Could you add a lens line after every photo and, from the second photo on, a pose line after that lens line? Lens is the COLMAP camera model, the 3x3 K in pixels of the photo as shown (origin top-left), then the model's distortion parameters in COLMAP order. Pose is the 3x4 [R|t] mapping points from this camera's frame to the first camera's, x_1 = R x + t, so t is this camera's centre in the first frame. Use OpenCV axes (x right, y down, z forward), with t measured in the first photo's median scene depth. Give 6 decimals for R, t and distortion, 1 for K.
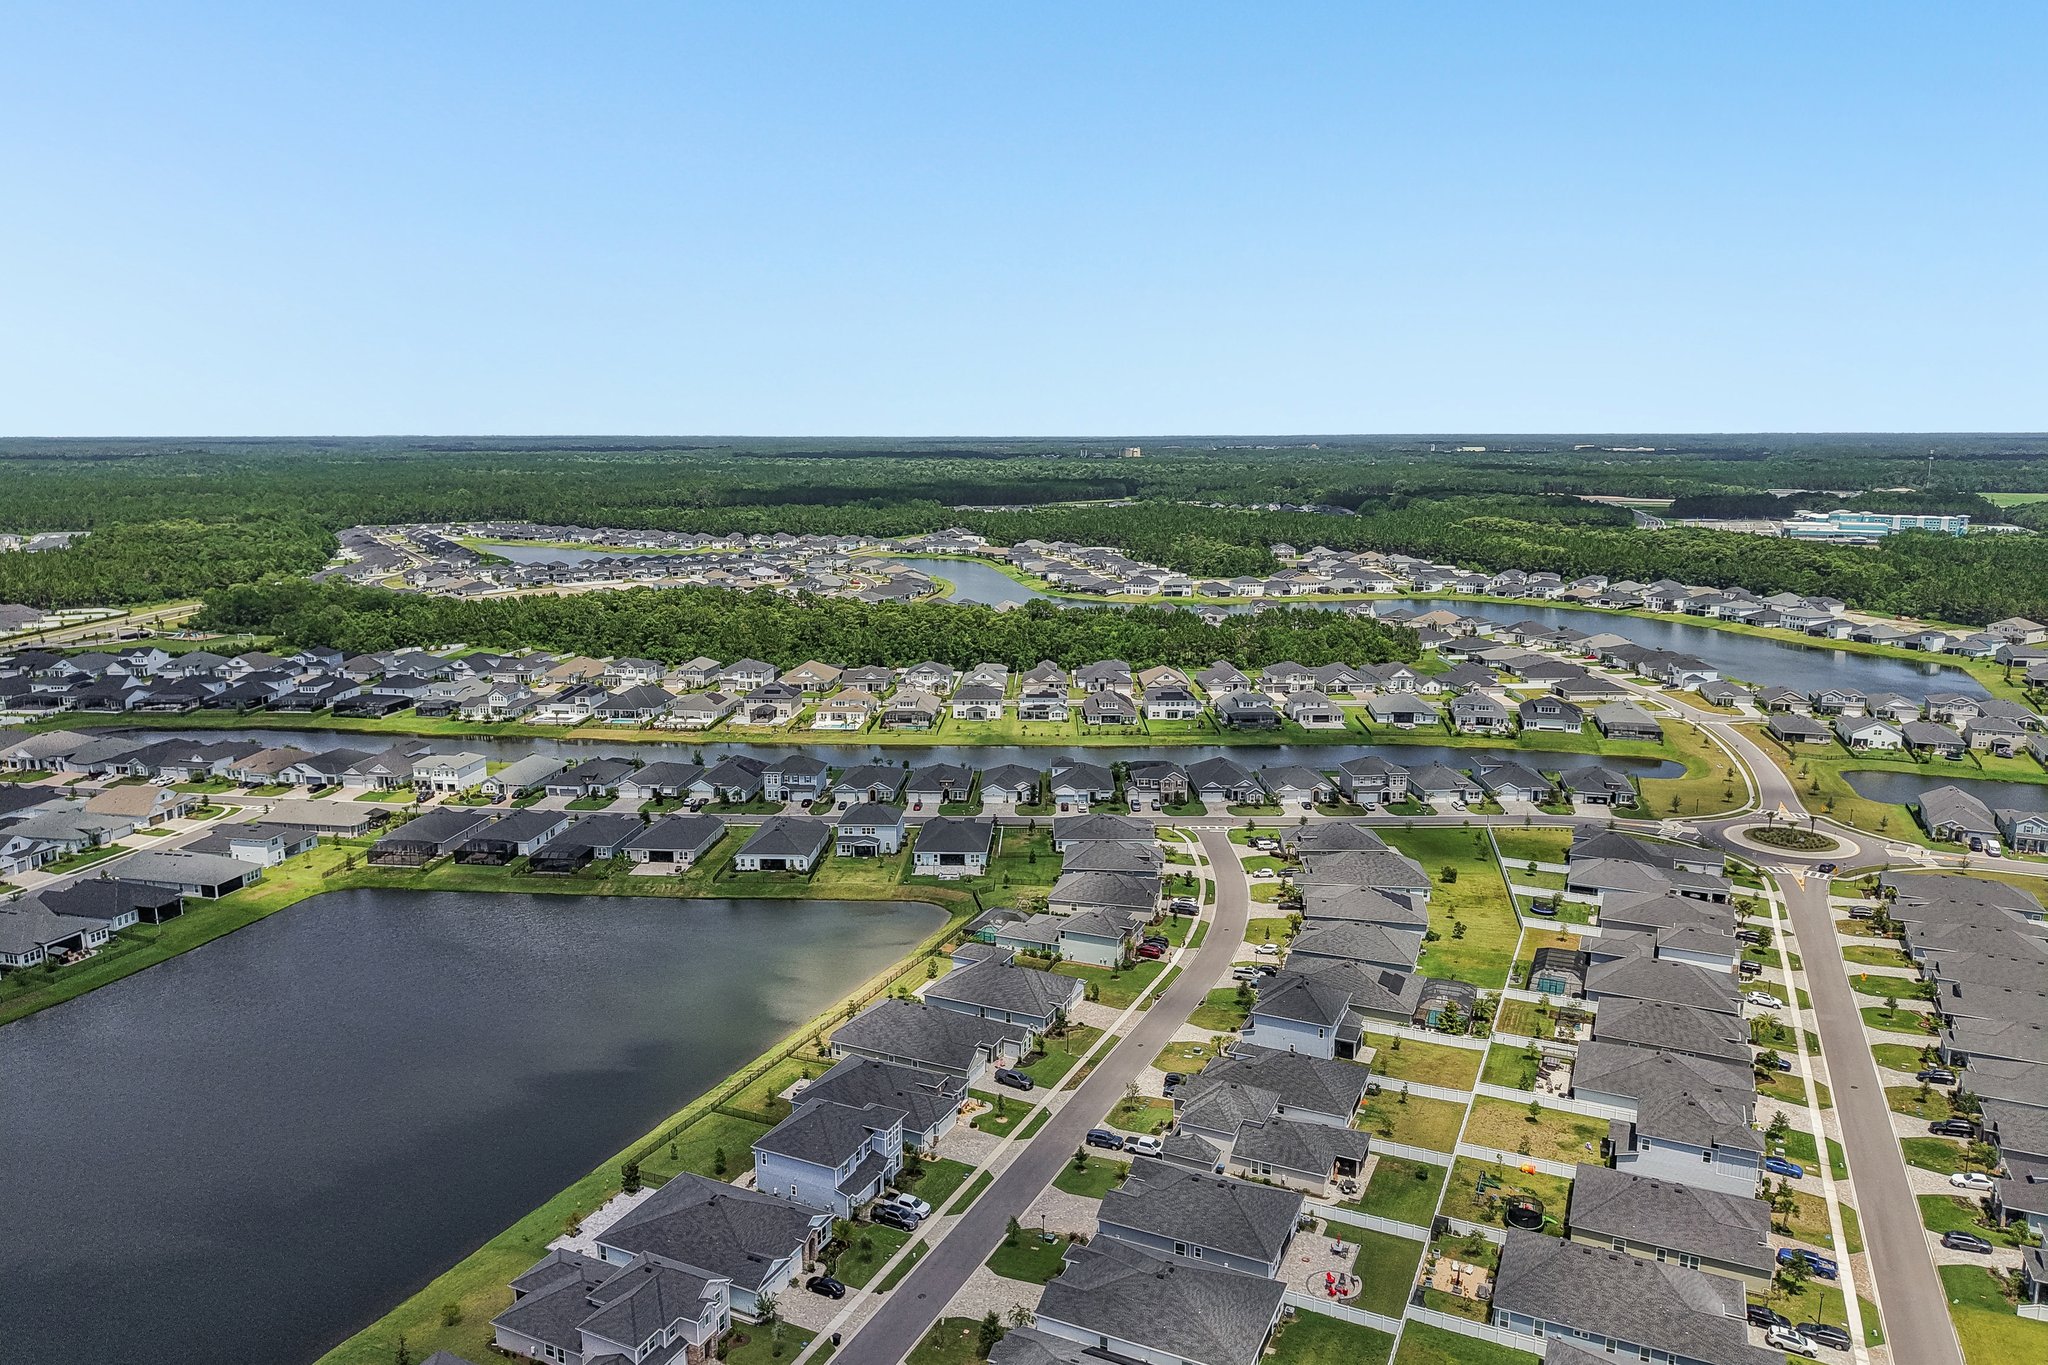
lens RADIAL K [[1361.4, 0, 1024.0], [0, 1361.4, 682.5], [0, 0, 1]] dist [0.077914, -0.118074]
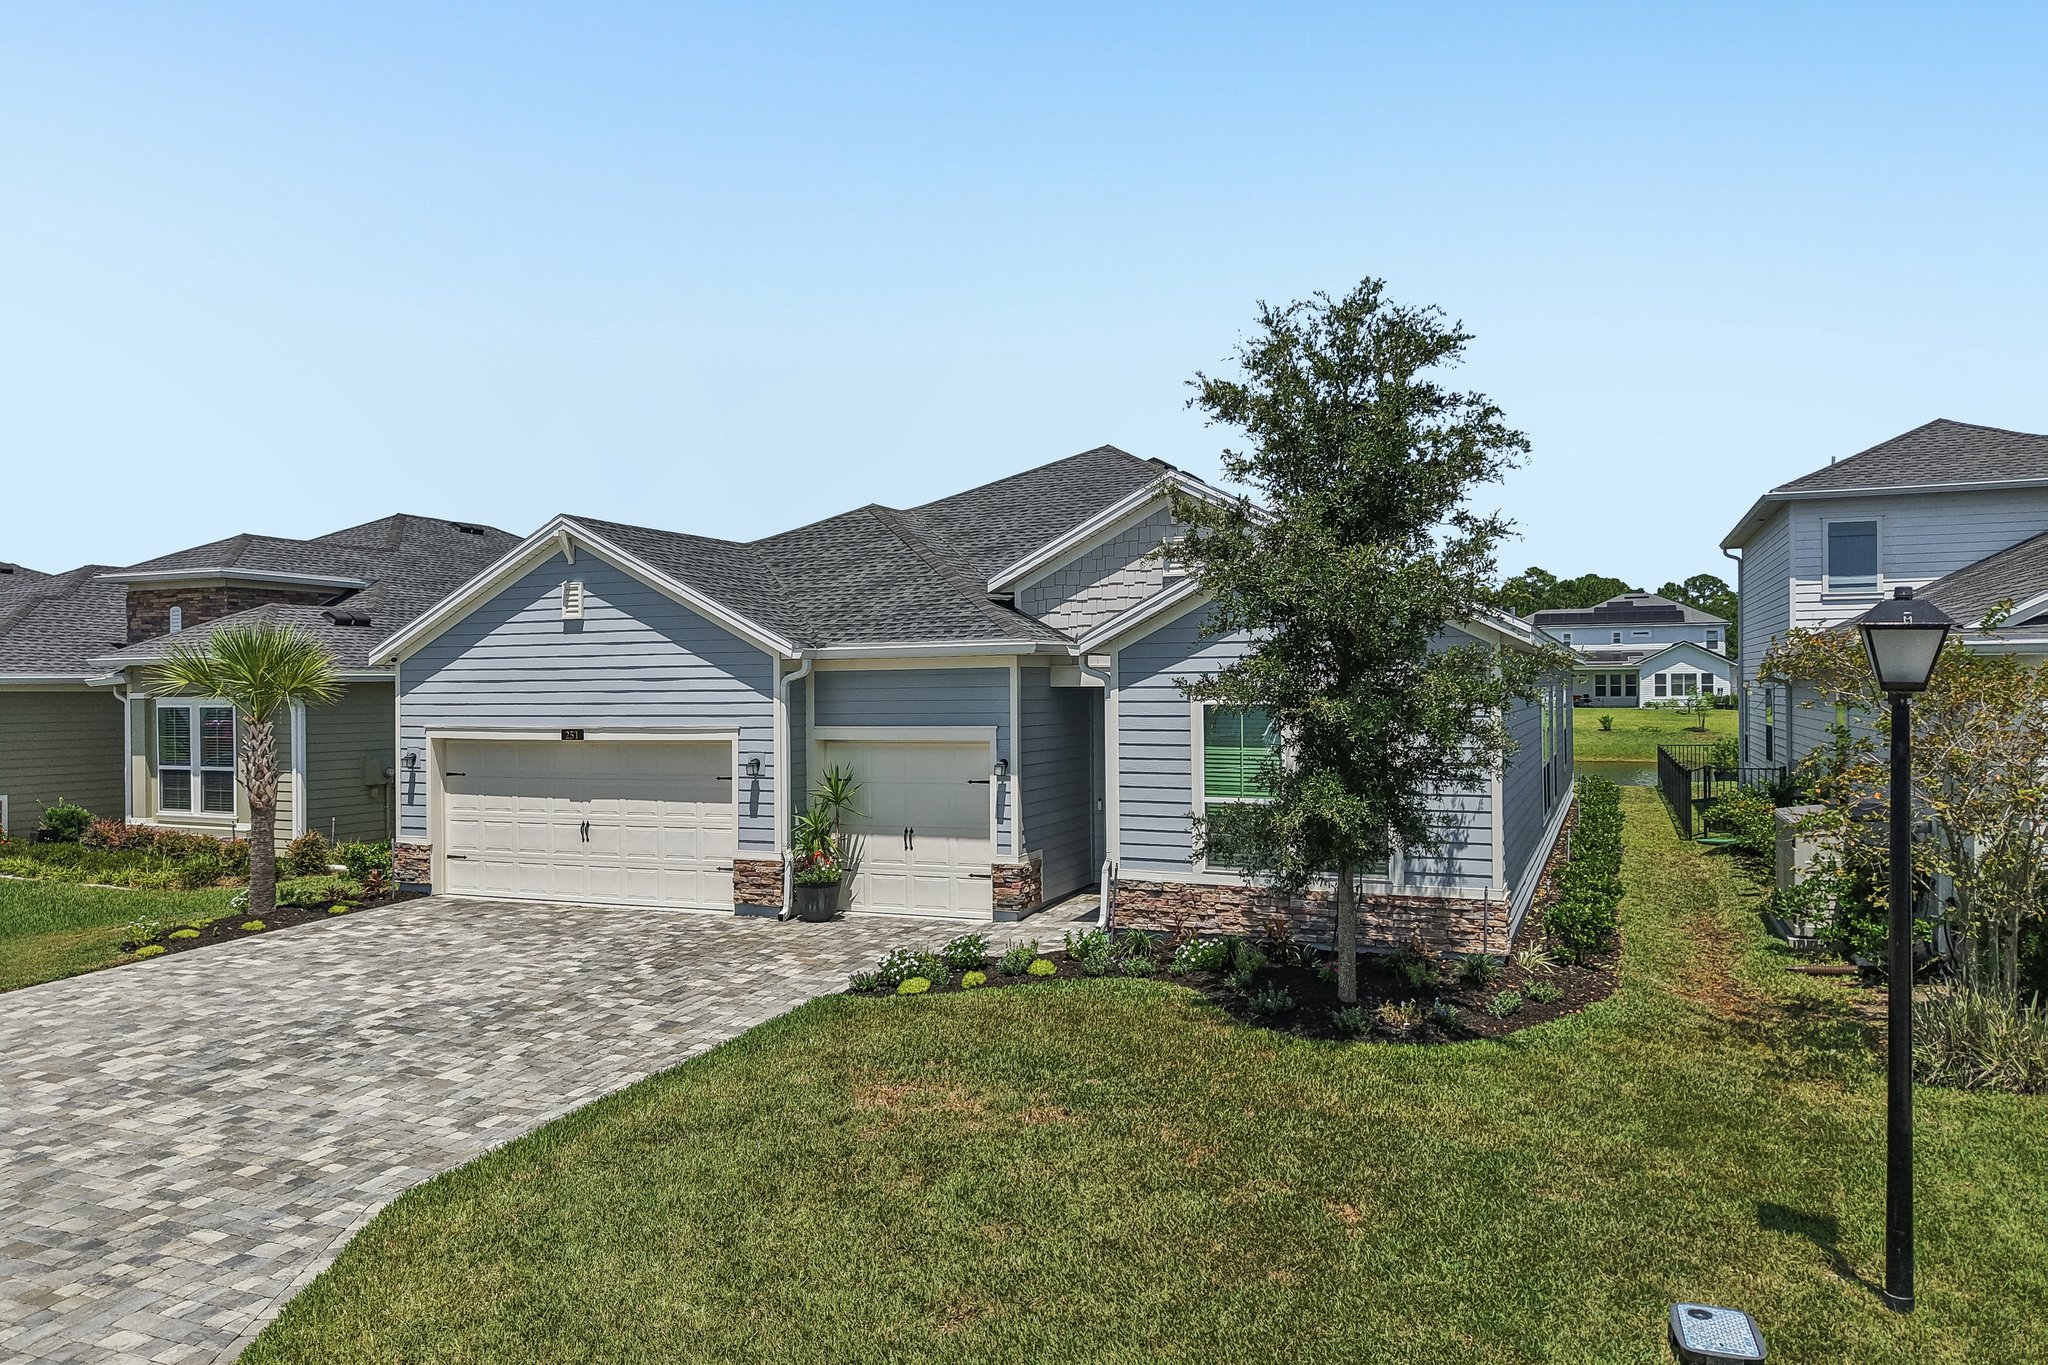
lens RADIAL K [[1377.5, 0, 1024.0], [0, 1377.5, 682.5], [0, 0, 1]] dist [0.005282, -0.006290]
pose [[0.926684, -0.005228, -0.375804, 0.009615], [-0.062732, 0.983725, -0.168376, 0.069986], [0.370568, 0.179606, 0.911274, 0.764589]]
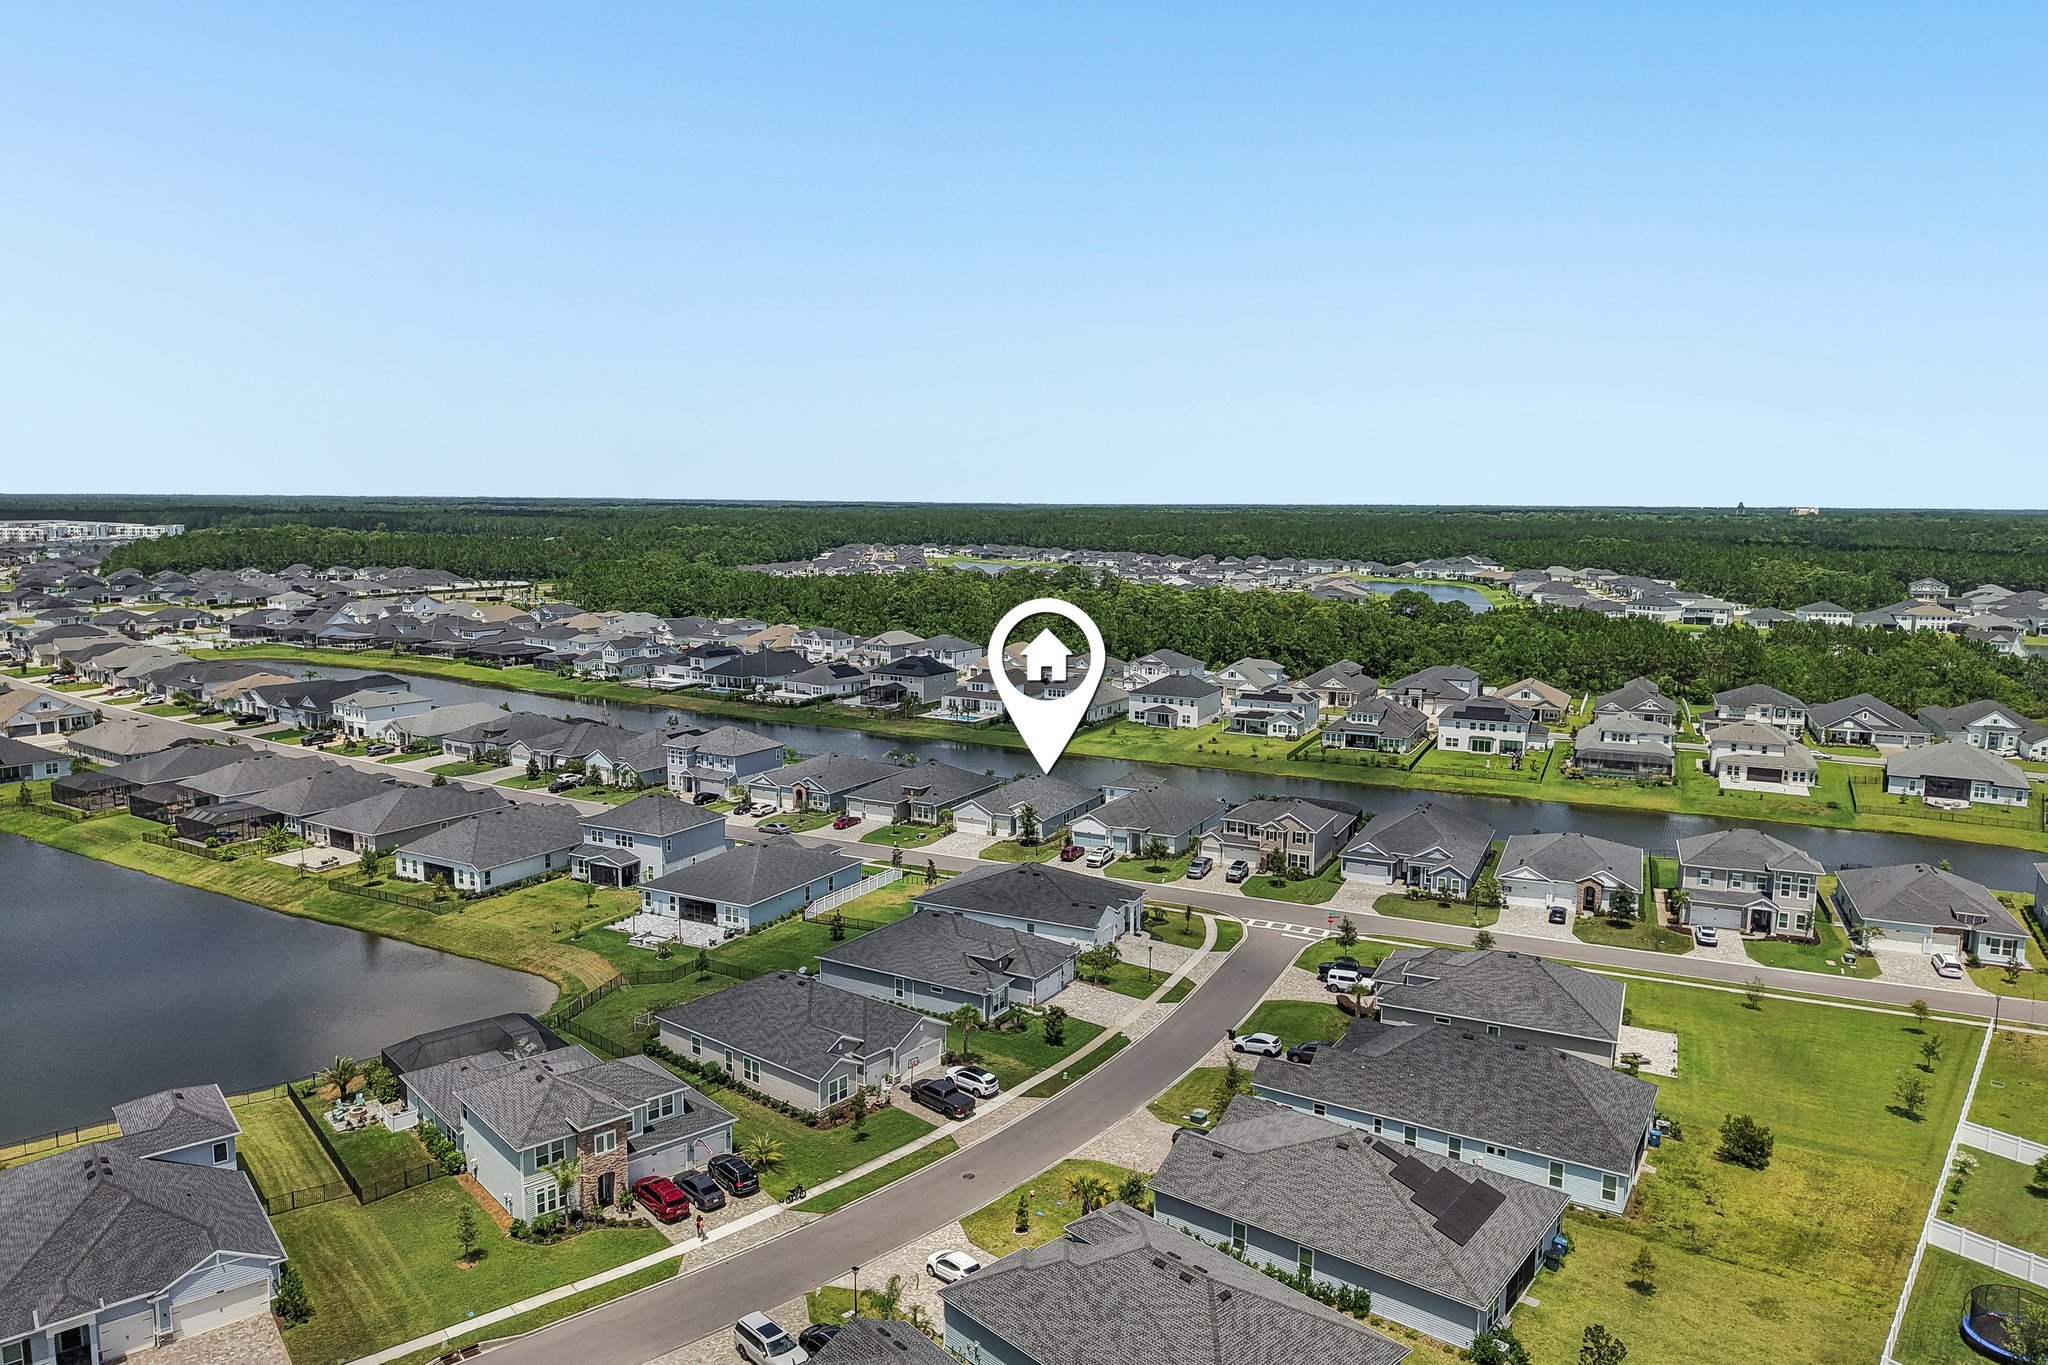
lens RADIAL K [[1372.1, 0, 1031.0], [0, 1372.1, 672.0], [0, 0, 1]] dist [0.041770, -0.065008]
pose [[0.899389, 0.063314, -0.432541, 0.191956], [-0.089389, 0.995185, -0.040196, 0.034030], [0.427913, 0.074817, 0.900718, 0.394832]]
